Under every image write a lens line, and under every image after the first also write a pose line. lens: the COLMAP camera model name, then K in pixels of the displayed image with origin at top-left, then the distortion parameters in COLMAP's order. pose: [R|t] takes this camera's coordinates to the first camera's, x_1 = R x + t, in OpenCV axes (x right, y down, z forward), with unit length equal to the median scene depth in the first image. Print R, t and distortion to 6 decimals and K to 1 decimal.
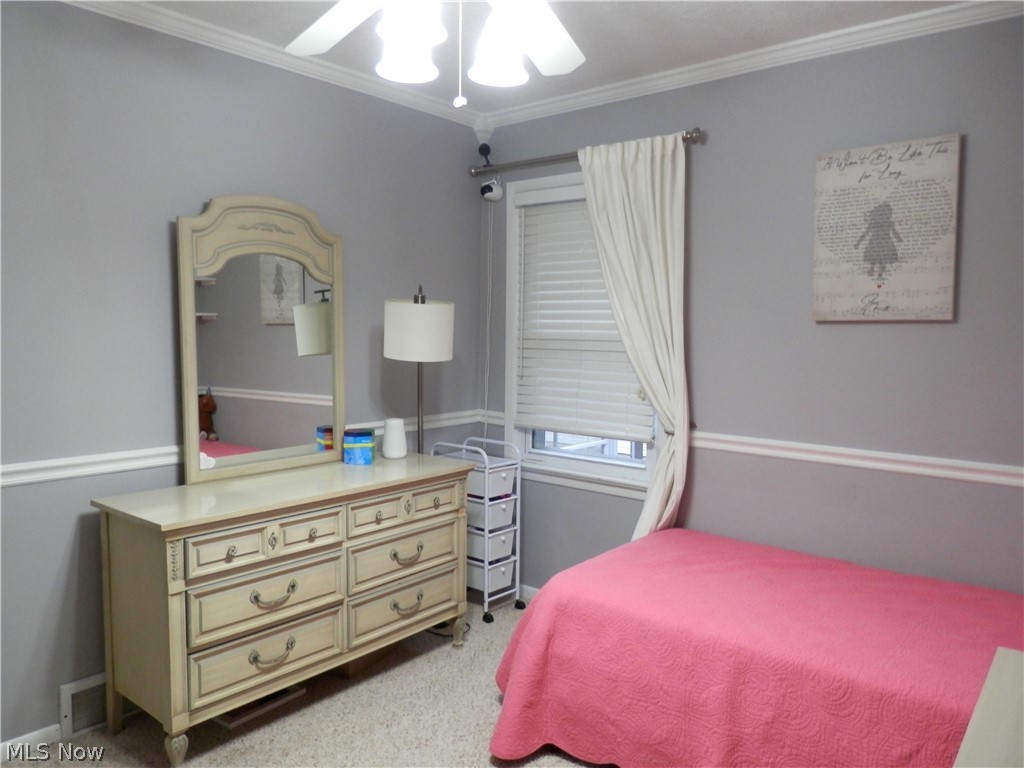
lens RADIAL K [[754.5, 0, 515.1], [0, 754.5, 386.7], [0, 0, 1]] dist [-0.009833, 0.008690]
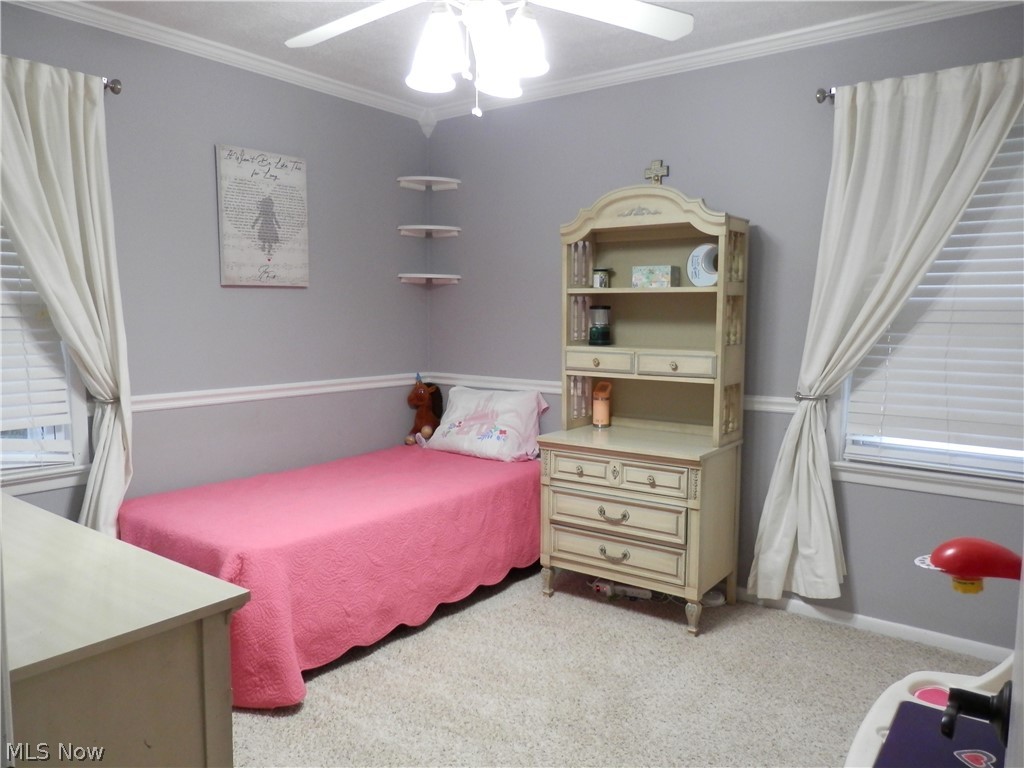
lens RADIAL K [[754.5, 0, 515.1], [0, 754.5, 386.7], [0, 0, 1]] dist [-0.009833, 0.008690]
pose [[-0.045135, -0.113254, 0.992540, -0.879755], [0.071591, 0.990632, 0.116292, -0.035565], [-0.996412, 0.076306, -0.036604, 0.635584]]
